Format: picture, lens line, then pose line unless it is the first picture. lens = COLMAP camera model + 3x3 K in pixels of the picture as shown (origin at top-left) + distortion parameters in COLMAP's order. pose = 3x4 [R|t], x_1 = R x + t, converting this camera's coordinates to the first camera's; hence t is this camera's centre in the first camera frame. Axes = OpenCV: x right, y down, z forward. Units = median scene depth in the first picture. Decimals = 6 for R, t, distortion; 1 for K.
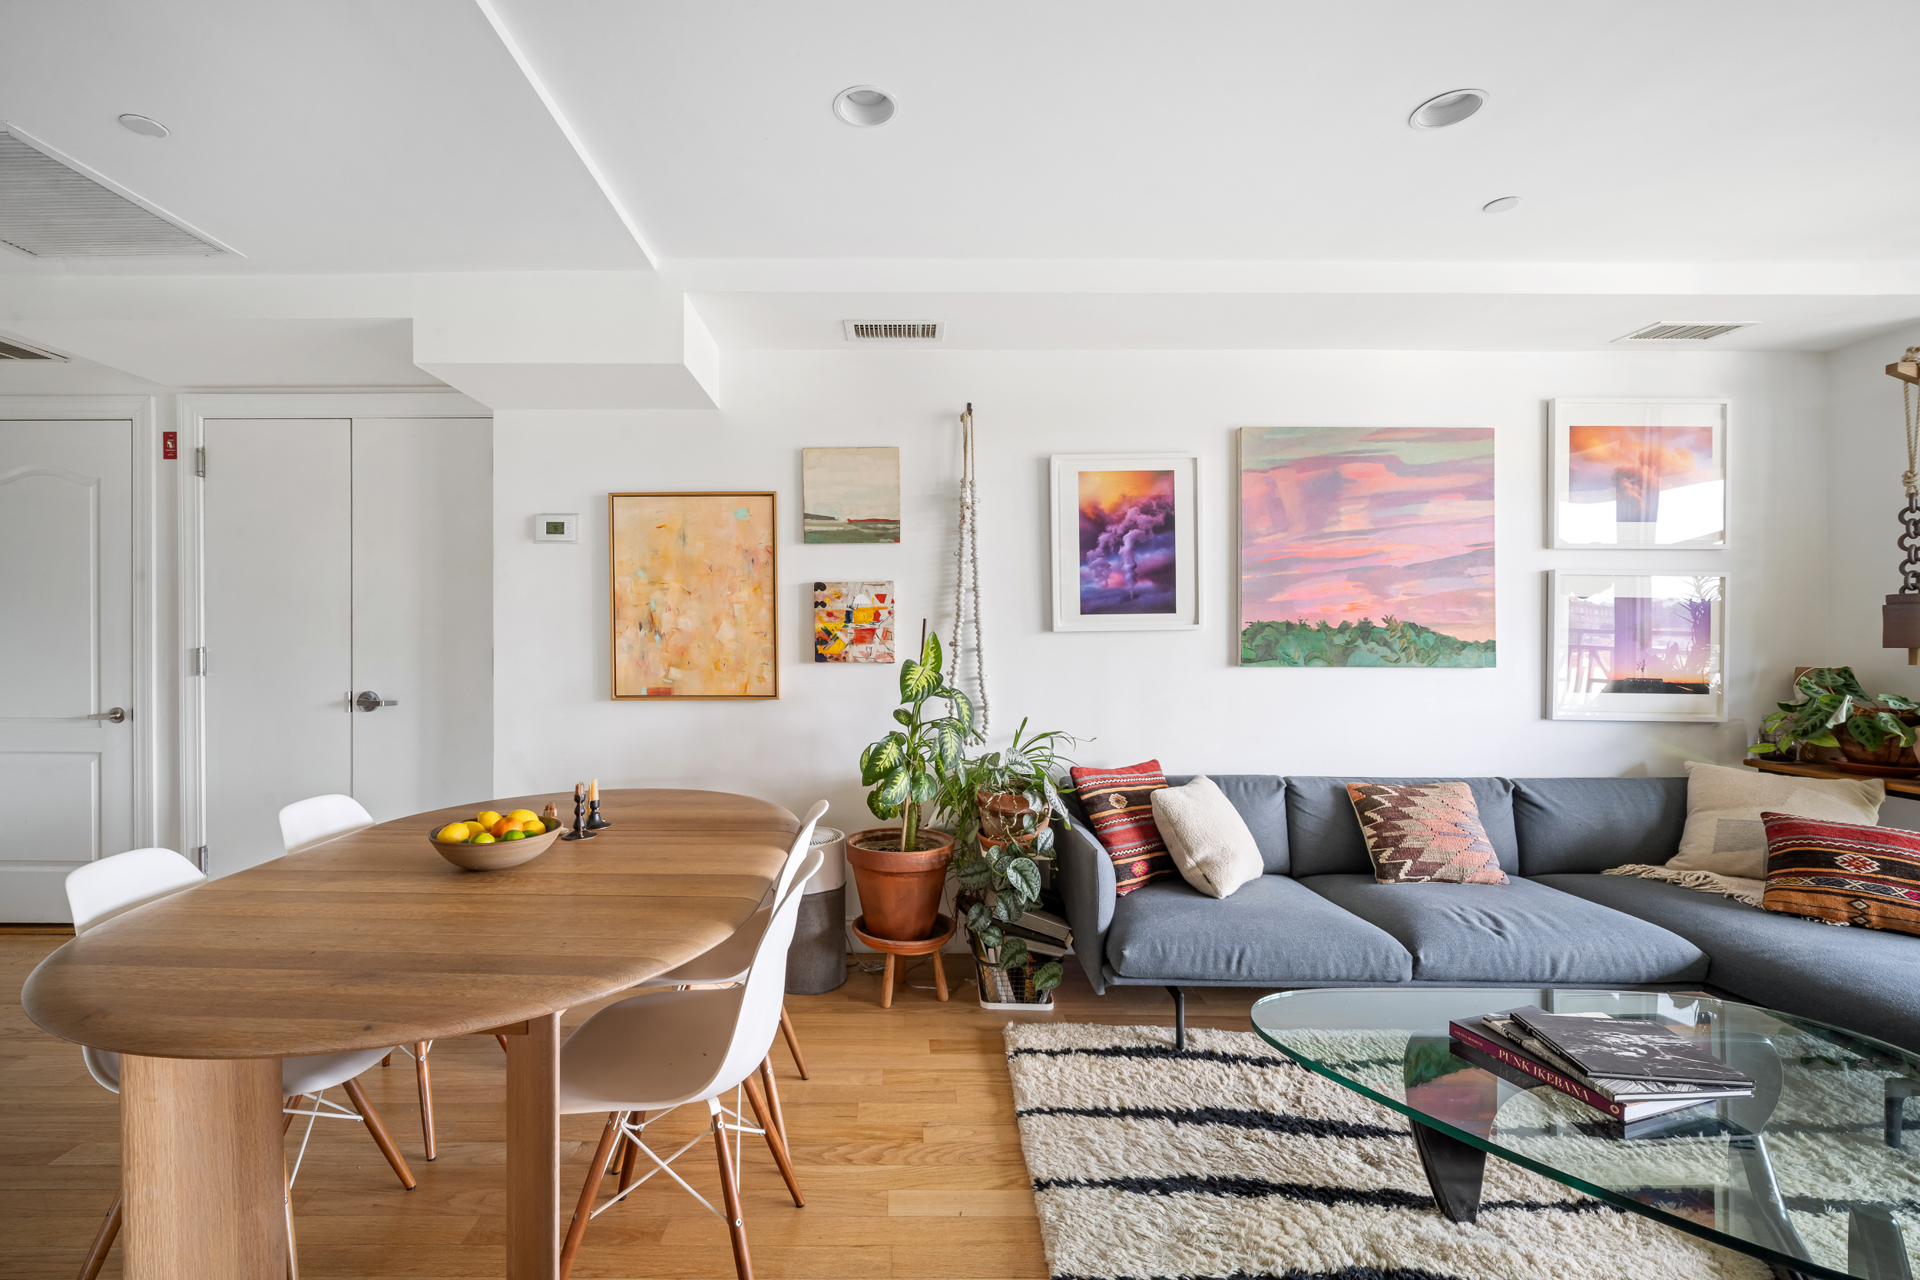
lens RADIAL K [[810.9, 0, 885.9], [0, 810.9, 632.5], [0, 0, 1]] dist [-0.002553, -0.000603]
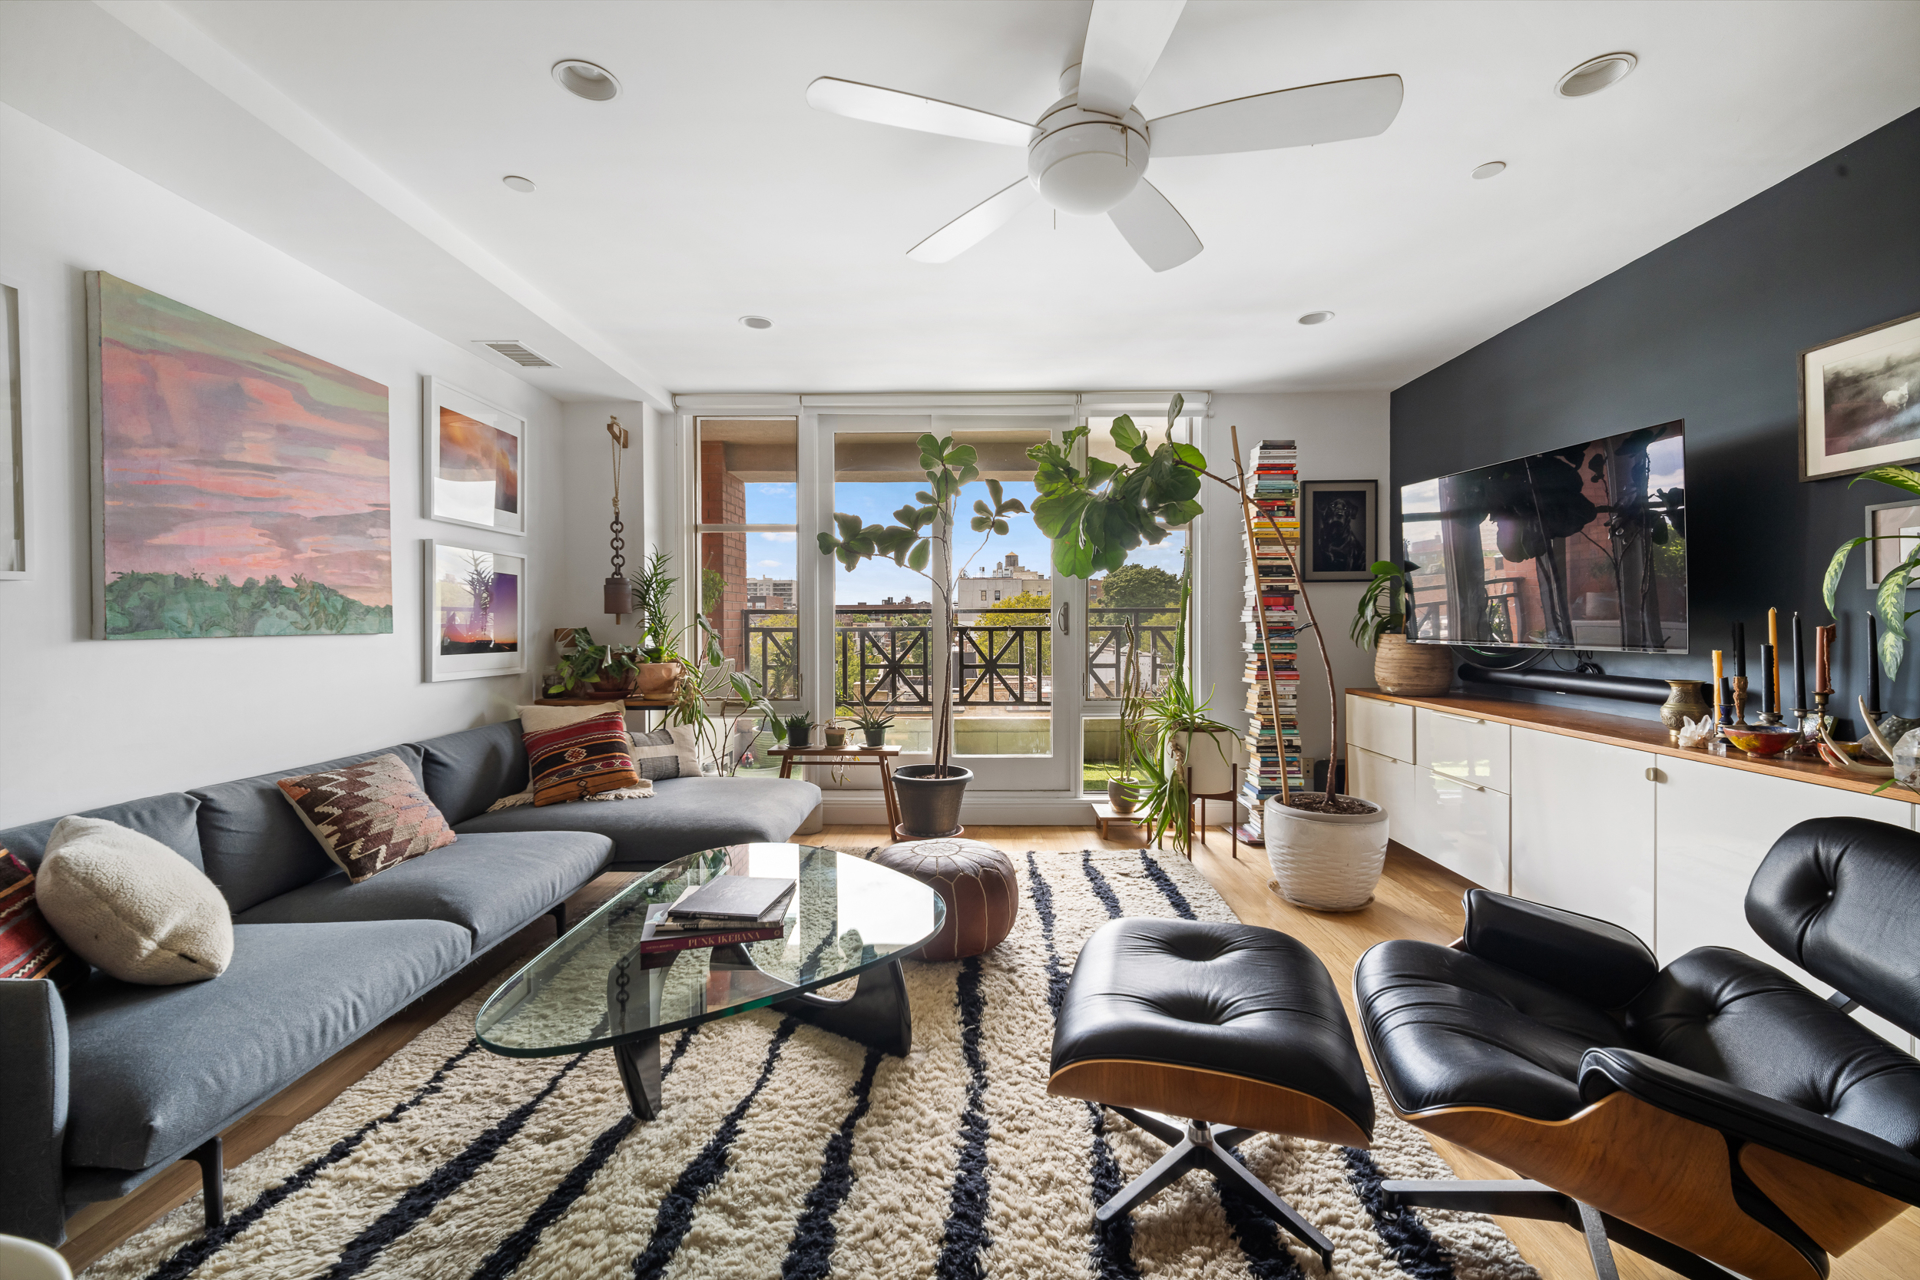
lens RADIAL K [[785.1, 0, 960.8], [0, 785.1, 626.8], [0, 0, 1]] dist [0.000092, 0.000069]
pose [[0.003722, -0.012039, 0.999921, -0.191682], [0.000948, 0.999927, 0.012035, 0.024637], [-0.999993, 0.000903, 0.003733, 0.309577]]
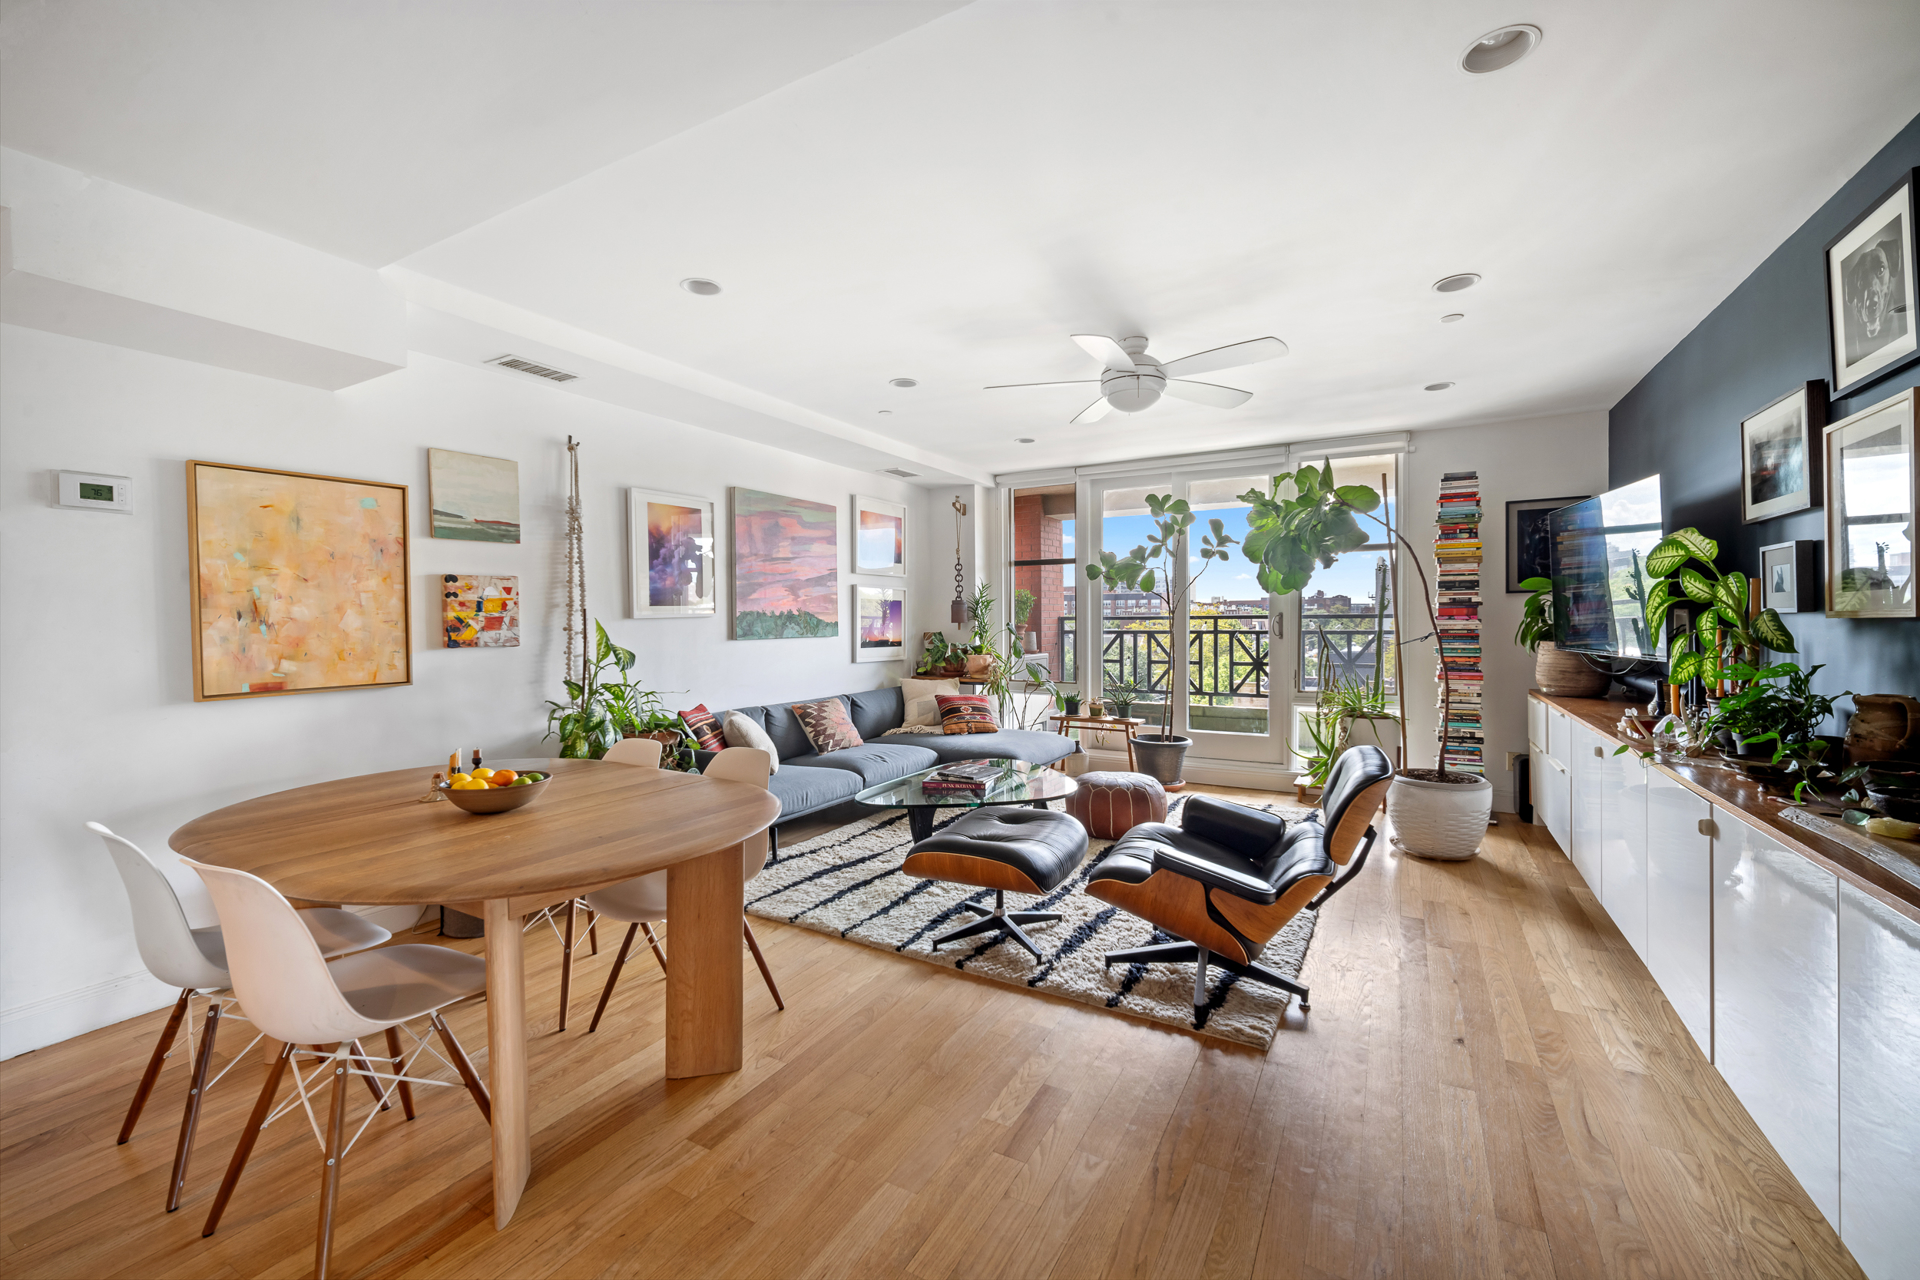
lens RADIAL K [[785.1, 0, 960.8], [0, 785.1, 626.8], [0, 0, 1]] dist [0.000092, 0.000069]
pose [[0.481932, -0.016101, 0.876061, -0.683045], [0.007312, 0.999870, 0.014354, -0.001877], [-0.876178, -0.000512, 0.481987, -0.111482]]
